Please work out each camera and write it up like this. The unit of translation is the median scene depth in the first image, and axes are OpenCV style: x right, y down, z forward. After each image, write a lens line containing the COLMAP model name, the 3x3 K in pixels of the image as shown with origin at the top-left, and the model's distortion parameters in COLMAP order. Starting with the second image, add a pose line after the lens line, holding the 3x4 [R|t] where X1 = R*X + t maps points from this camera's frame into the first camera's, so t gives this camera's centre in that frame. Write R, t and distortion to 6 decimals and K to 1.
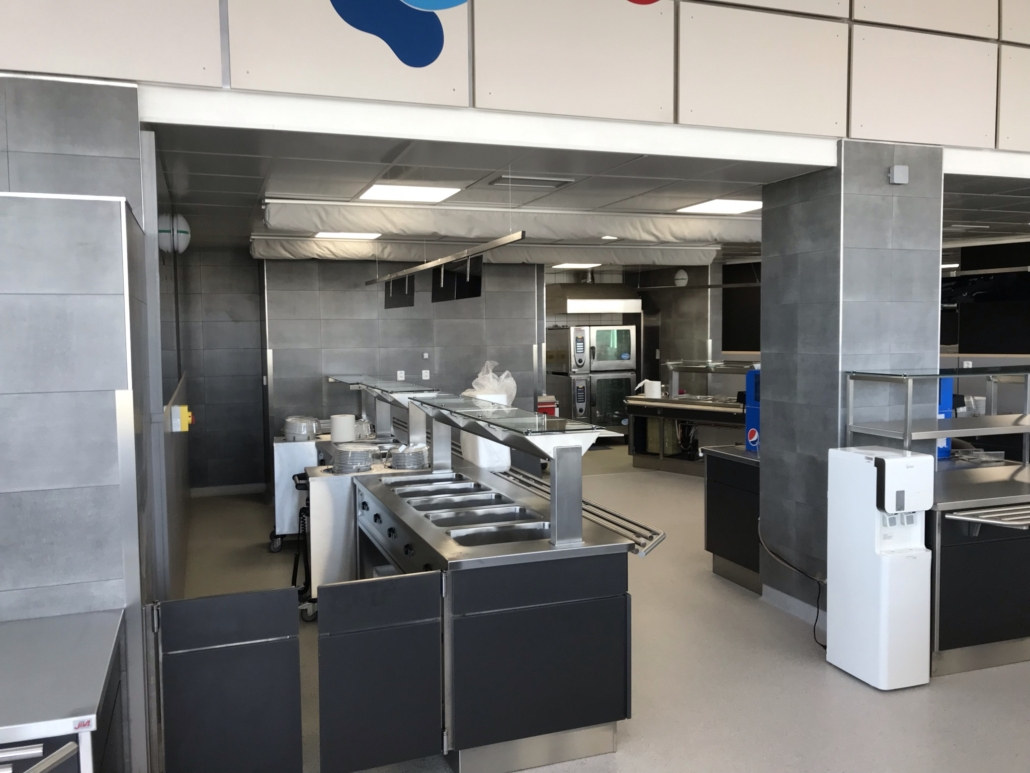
lens RADIAL K [[836.3, 0, 515.0], [0, 836.3, 386.5], [0, 0, 1]] dist [0.043314, -0.007057]
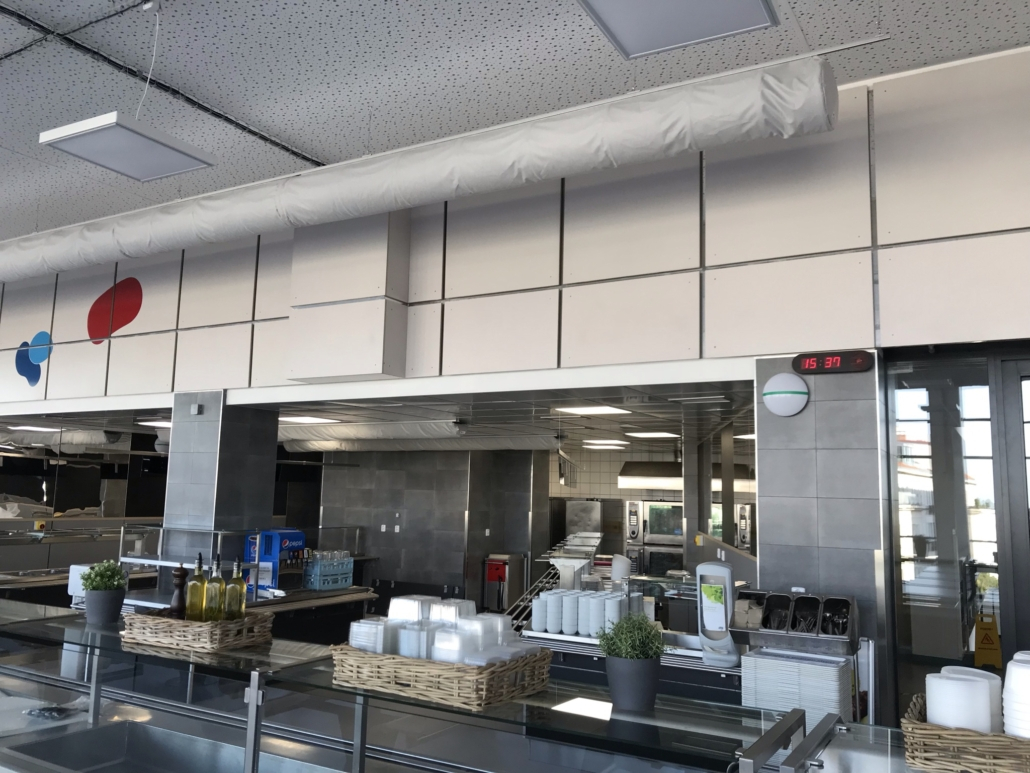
lens RADIAL K [[836.3, 0, 515.0], [0, 836.3, 386.5], [0, 0, 1]] dist [0.043314, -0.007057]
pose [[0.637584, -0.070358, -0.767162, 1.196403], [-0.084546, 0.983415, -0.160456, -0.042358], [0.765728, 0.167164, 0.621061, 0.235846]]
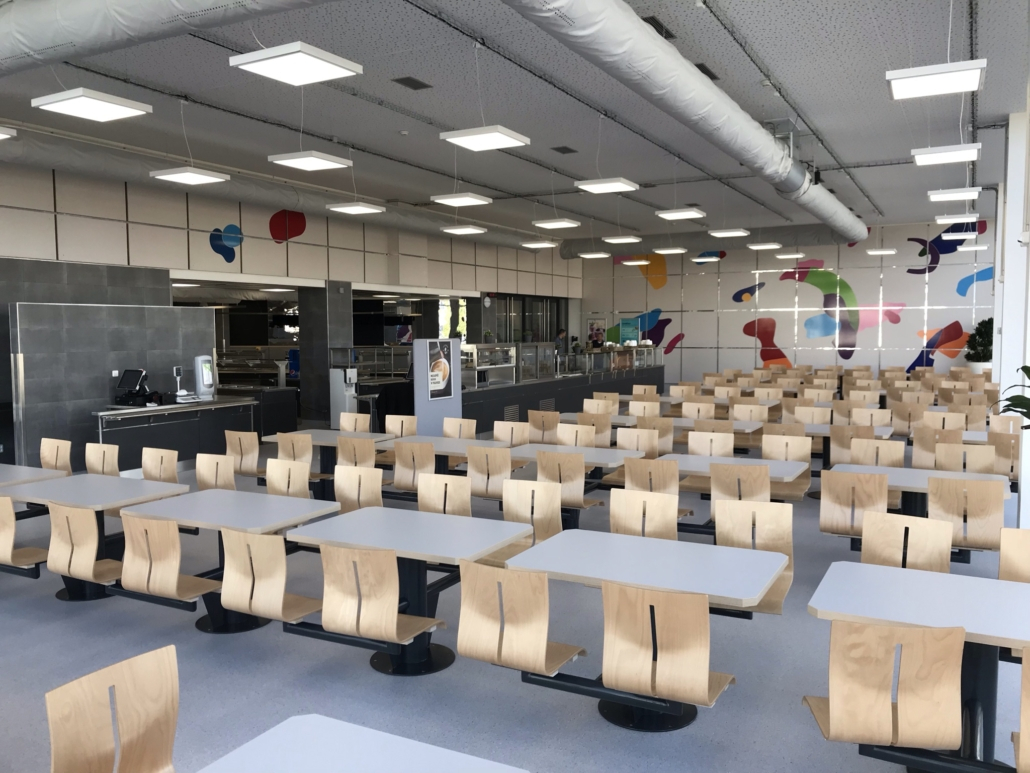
lens RADIAL K [[836.3, 0, 515.0], [0, 836.3, 386.5], [0, 0, 1]] dist [0.043314, -0.007057]
pose [[0.744768, -0.035142, 0.666397, -0.712211], [0.035817, 0.999278, 0.012667, 0.066095], [-0.666361, 0.014435, 0.745489, -1.094136]]
